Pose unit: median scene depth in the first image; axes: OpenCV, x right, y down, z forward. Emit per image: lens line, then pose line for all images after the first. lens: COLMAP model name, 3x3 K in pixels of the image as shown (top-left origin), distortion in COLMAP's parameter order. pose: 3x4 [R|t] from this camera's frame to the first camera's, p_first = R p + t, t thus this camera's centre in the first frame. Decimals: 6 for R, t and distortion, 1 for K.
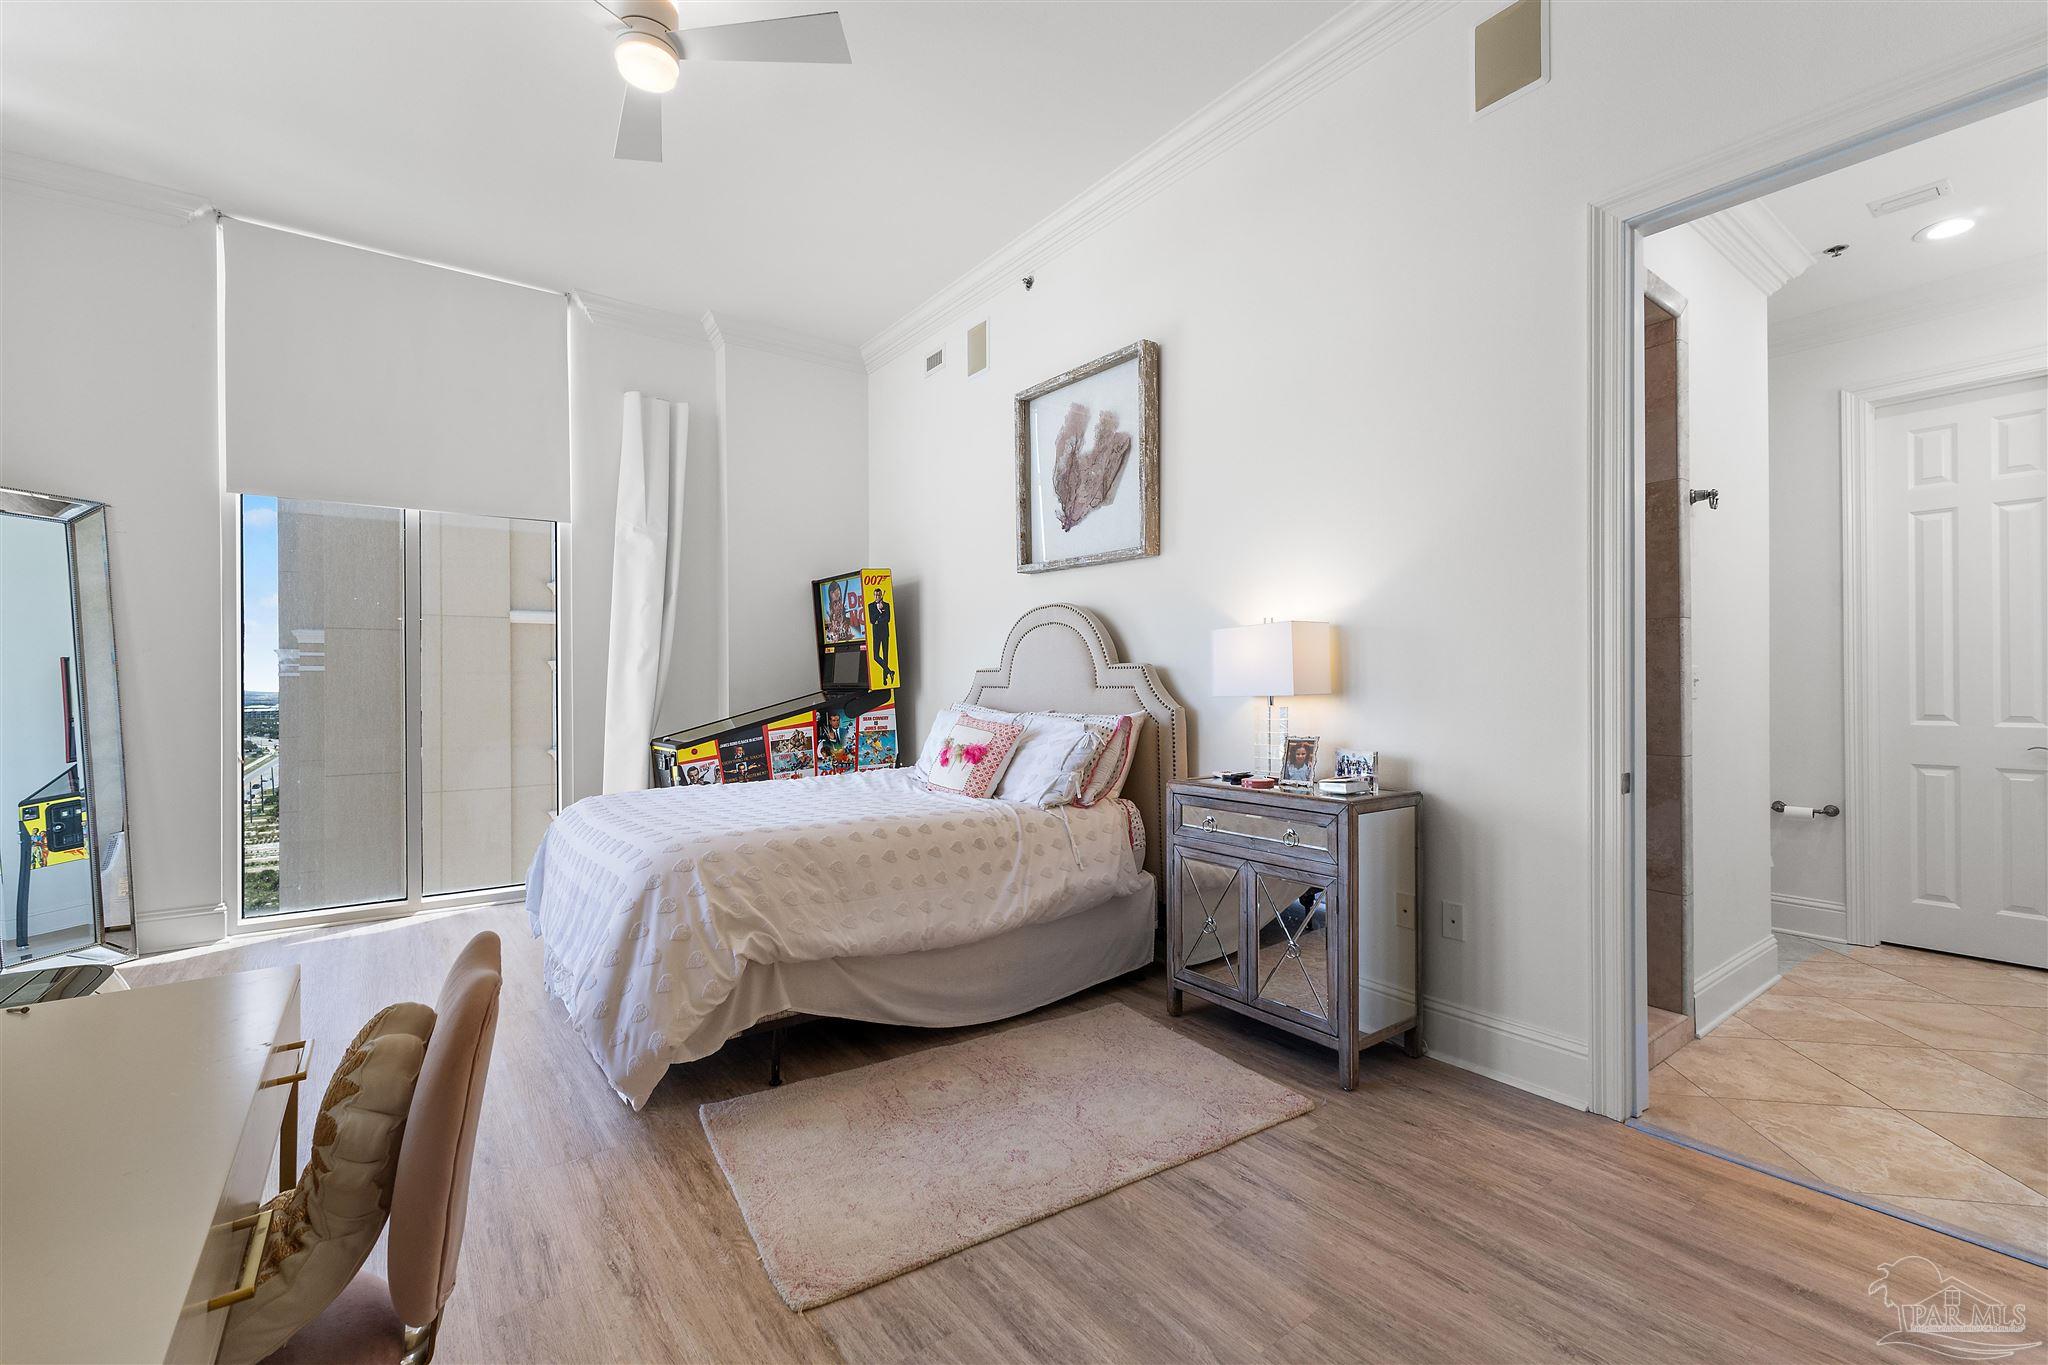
lens RADIAL K [[865.9, 0, 1029.4], [0, 865.9, 685.8], [0, 0, 1]] dist [0.003485, 0.001100]
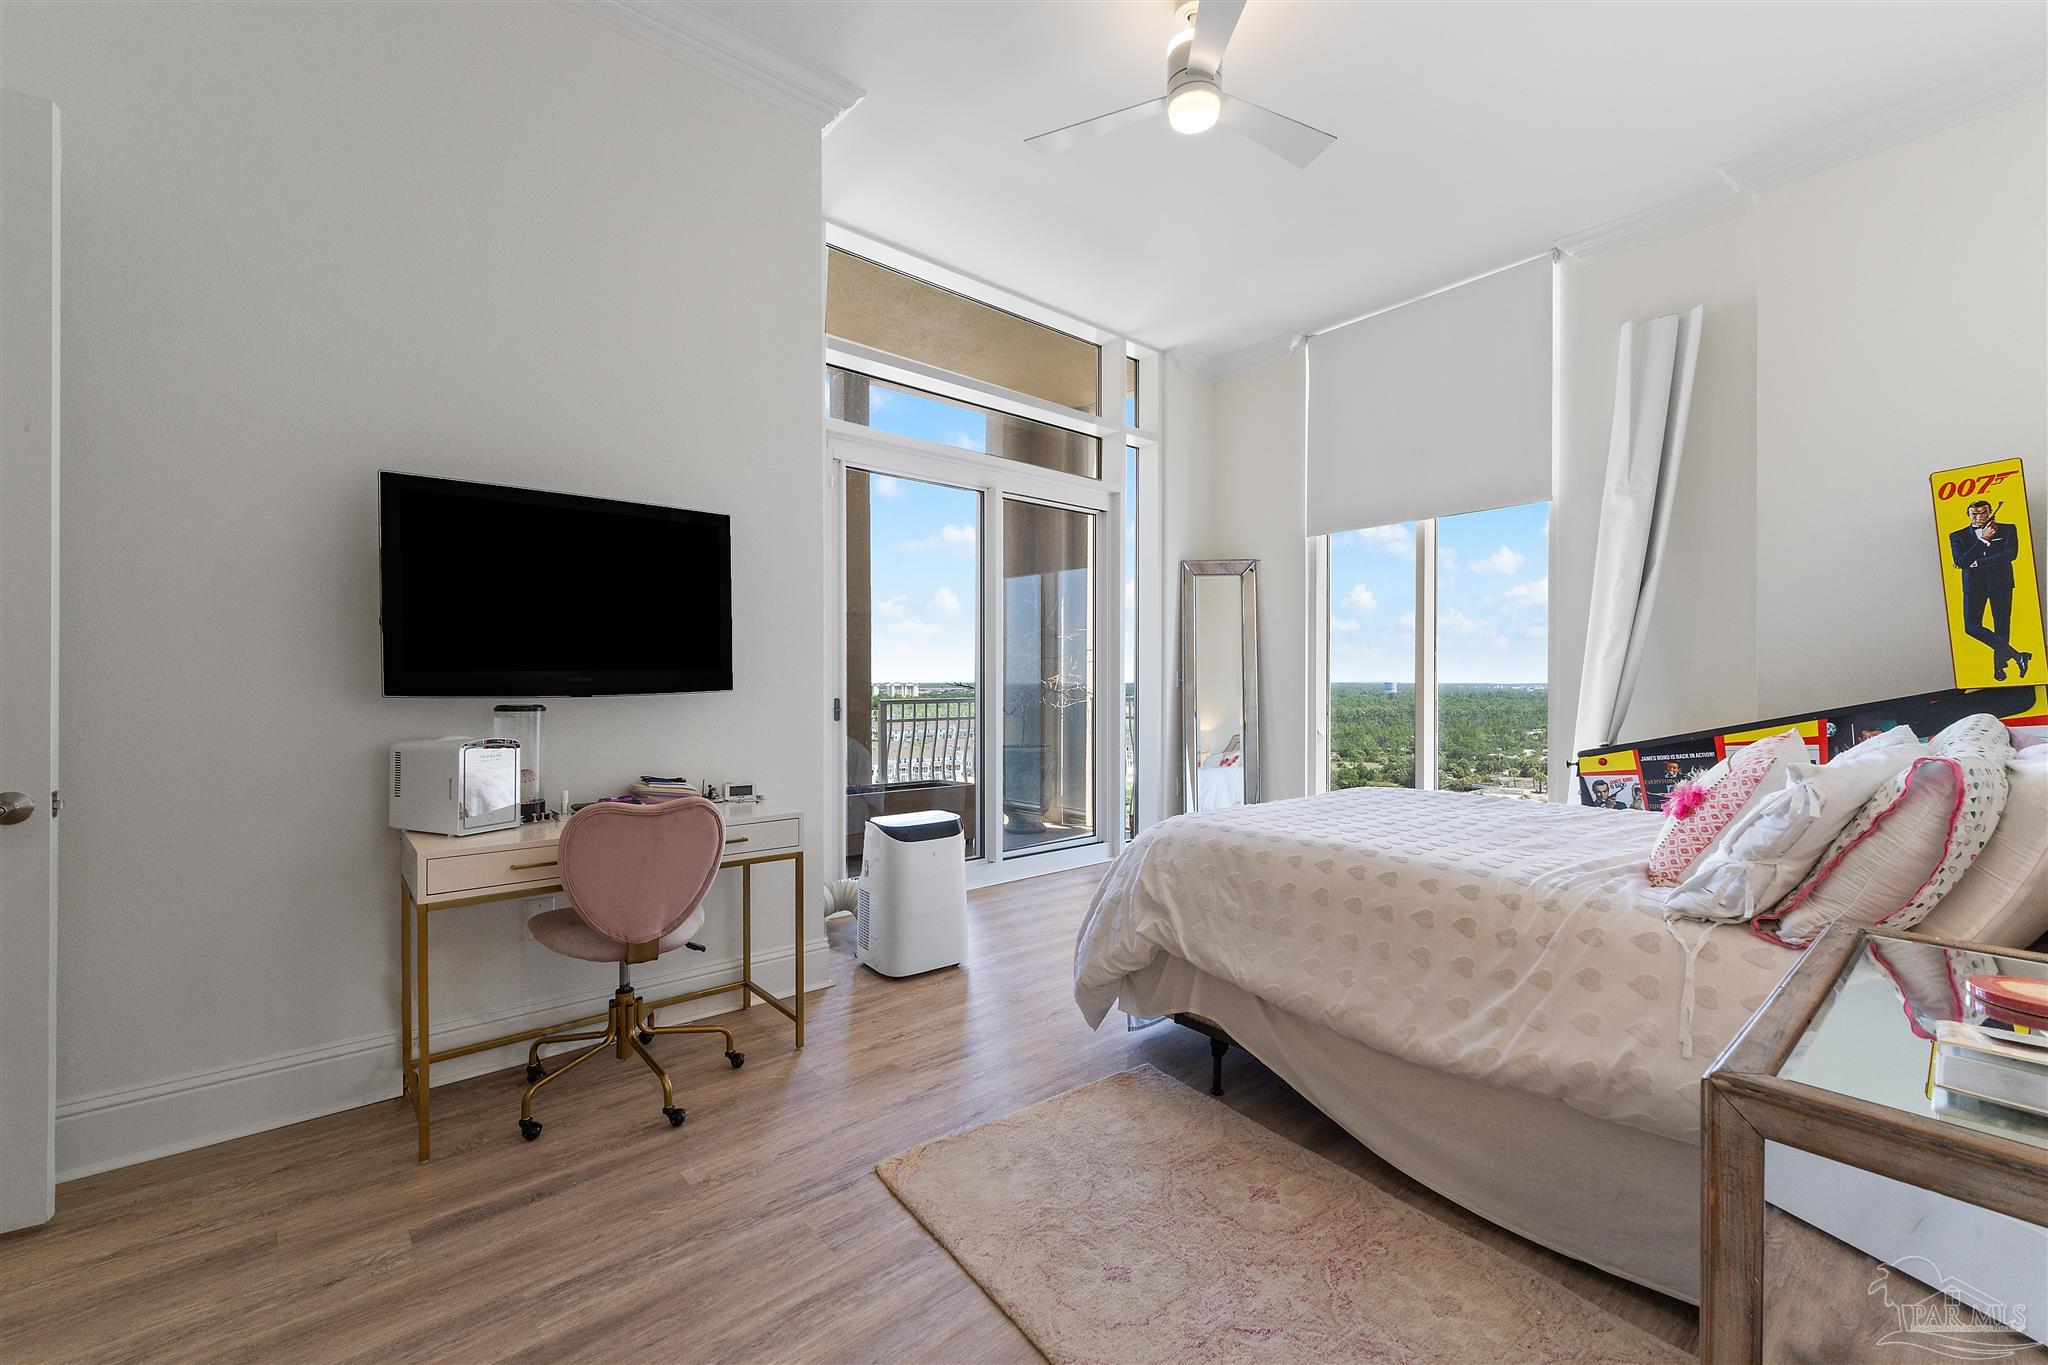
lens RADIAL K [[865.9, 0, 1027.5], [0, 865.9, 674.6], [0, 0, 1]] dist [0.003485, 0.001100]
pose [[0.056067, -0.000229, -0.998427, 0.541258], [-0.003030, 0.999995, -0.000400, -0.003286], [0.998422, 0.003047, 0.056066, 0.608515]]
